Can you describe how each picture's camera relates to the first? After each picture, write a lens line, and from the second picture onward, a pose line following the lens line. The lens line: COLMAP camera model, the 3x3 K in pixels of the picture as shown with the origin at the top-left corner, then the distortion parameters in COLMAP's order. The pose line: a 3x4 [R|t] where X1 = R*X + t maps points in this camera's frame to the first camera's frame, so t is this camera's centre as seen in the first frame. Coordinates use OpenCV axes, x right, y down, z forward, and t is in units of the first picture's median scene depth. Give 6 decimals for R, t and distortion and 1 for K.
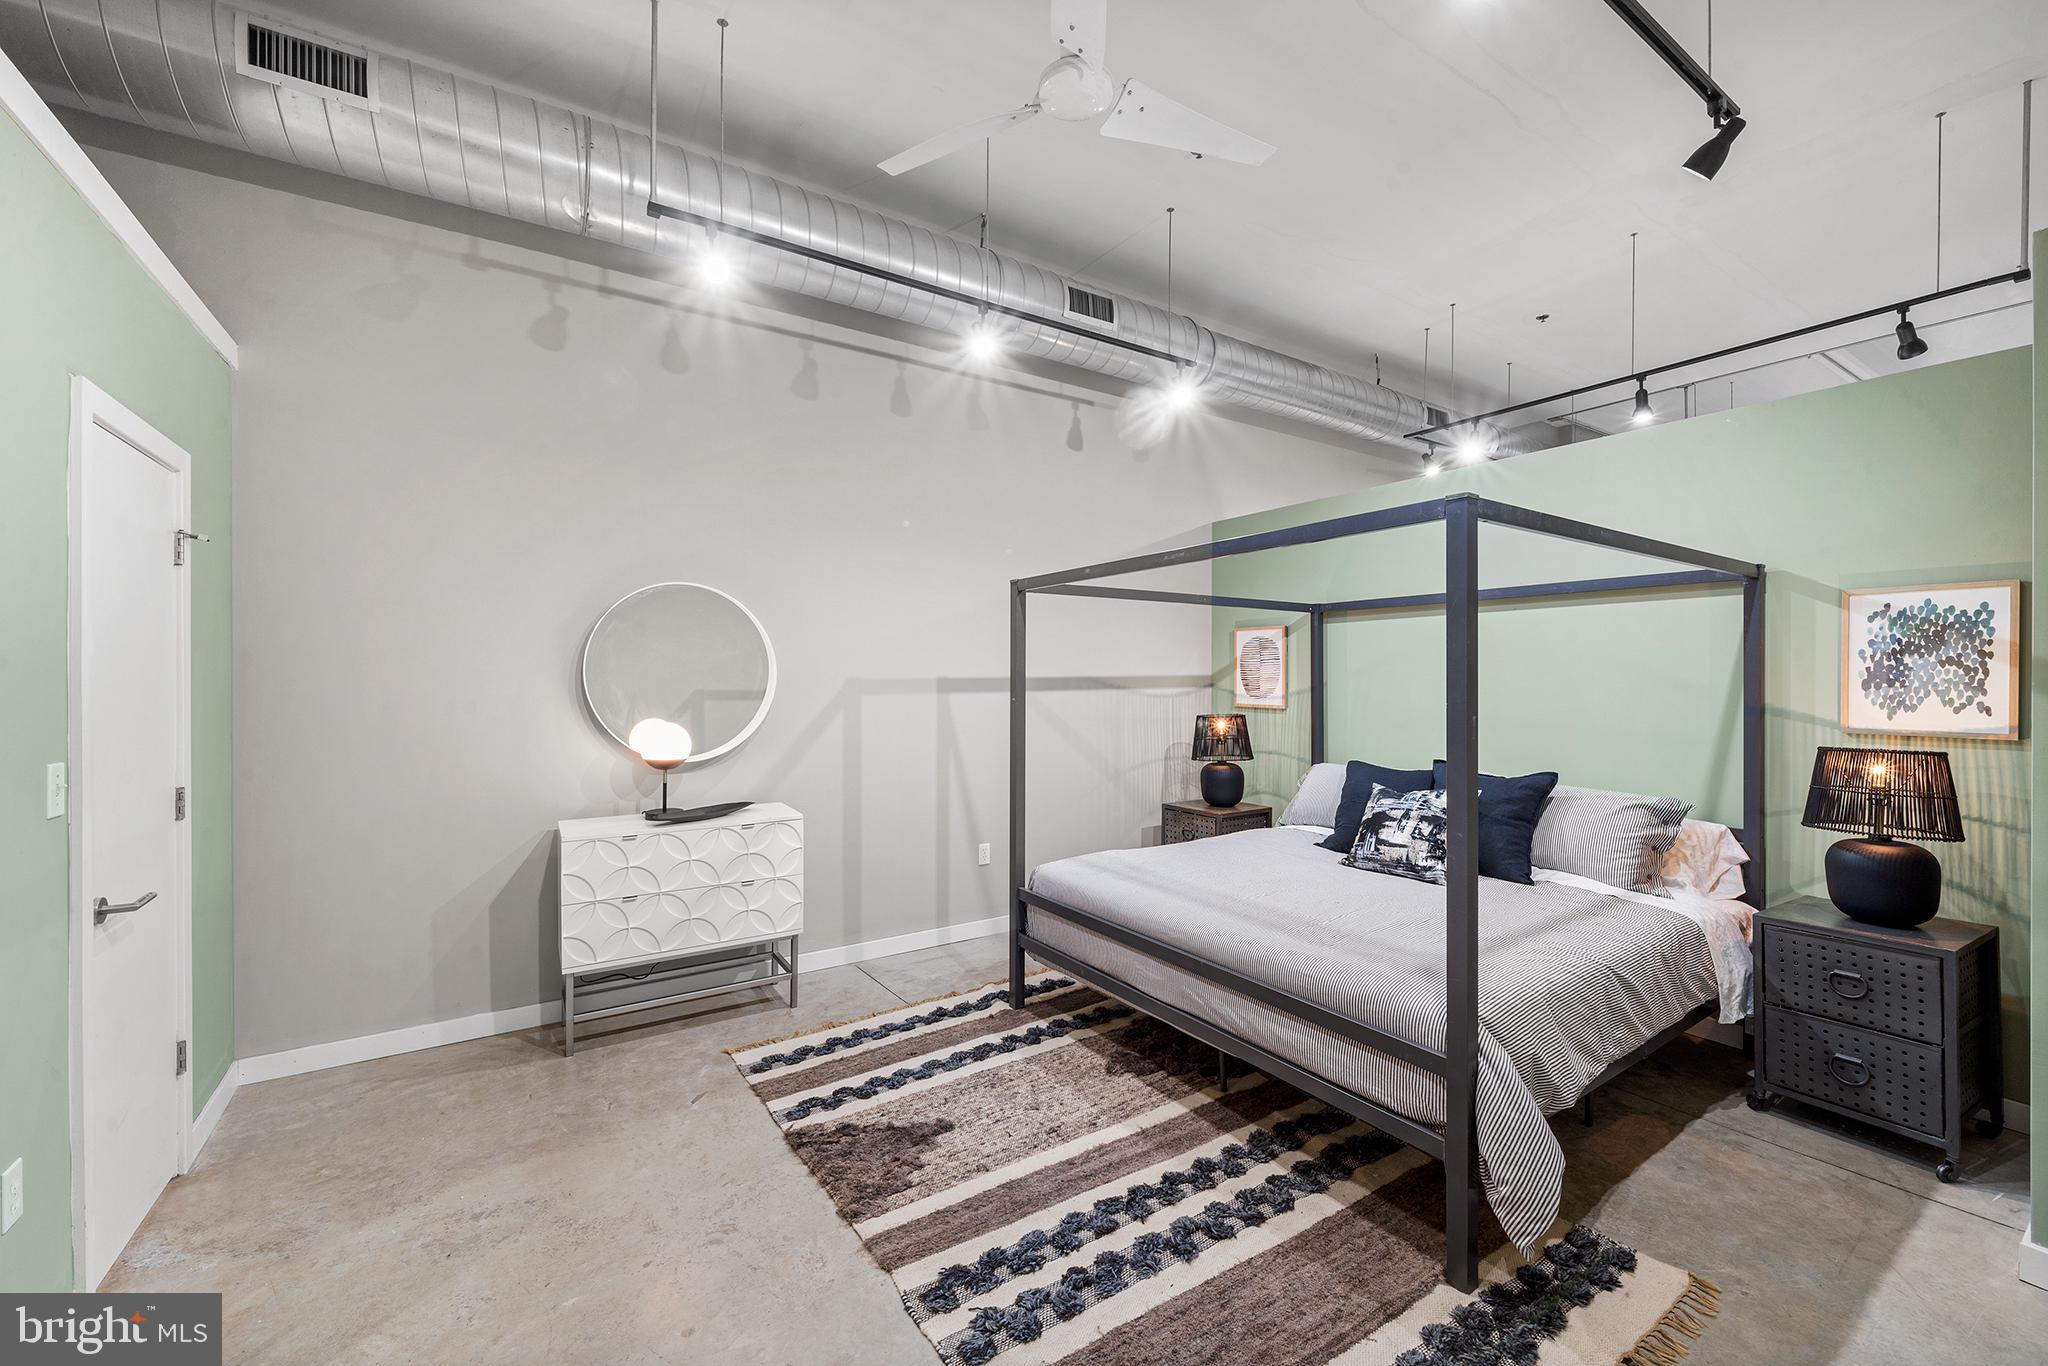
lens RADIAL K [[817.9, 0, 1021.6], [0, 817.9, 682.9], [0, 0, 1]] dist [-0.001844, -0.000472]
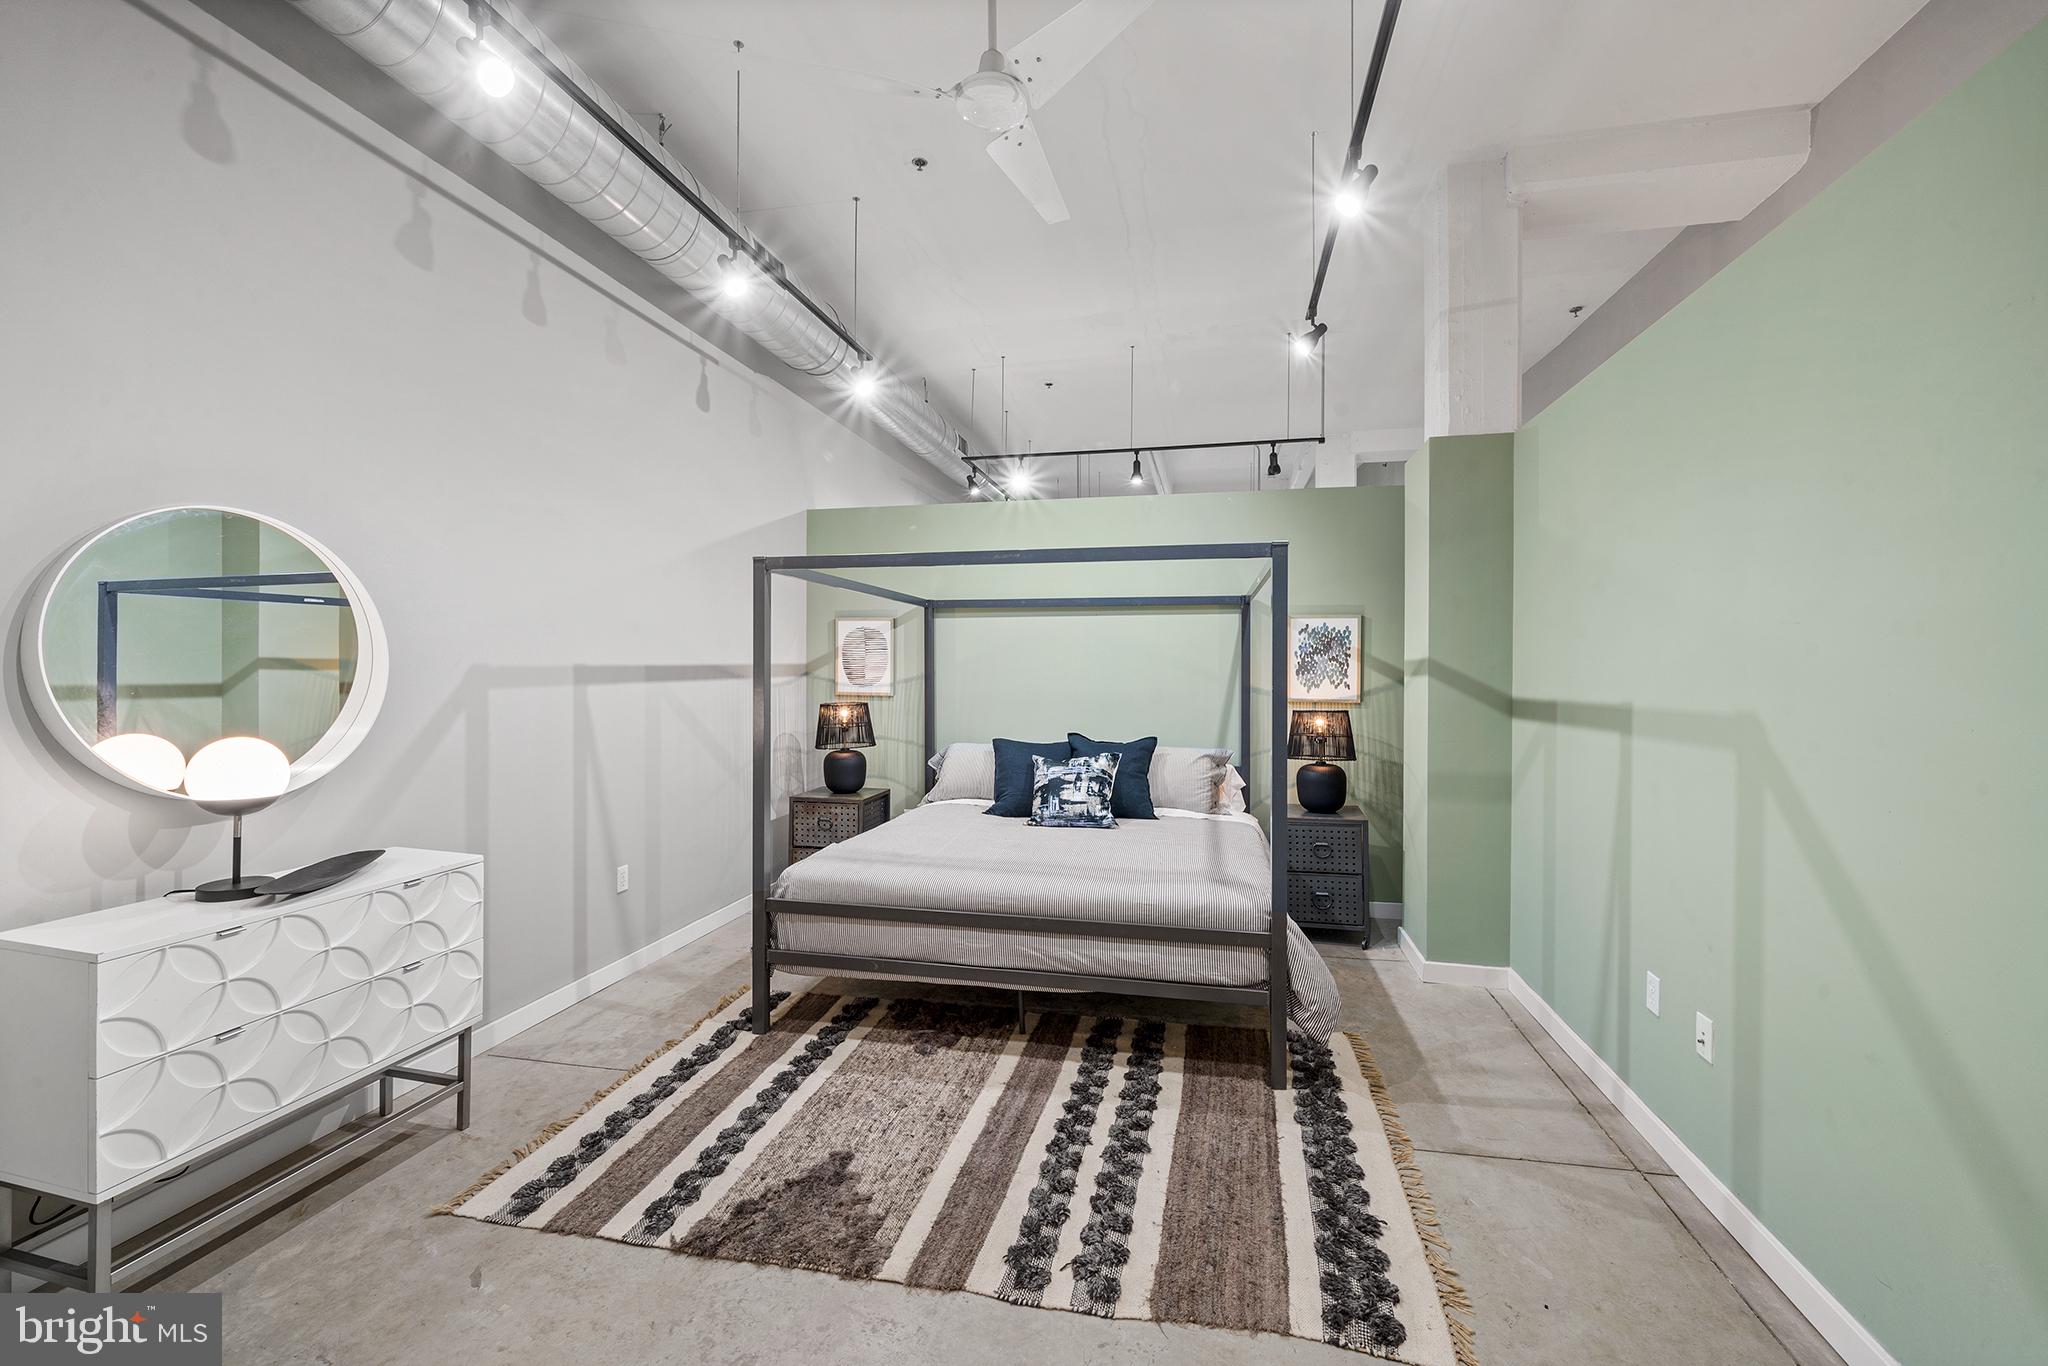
lens RADIAL K [[817.9, 0, 1060.2], [0, 817.9, 674.3], [0, 0, 1]] dist [-0.001844, -0.000472]
pose [[0.710050, -0.003205, 0.704144, -0.454065], [0.000614, 0.999992, 0.003932, -0.000721], [-0.704151, -0.002359, 0.710046, 0.146598]]
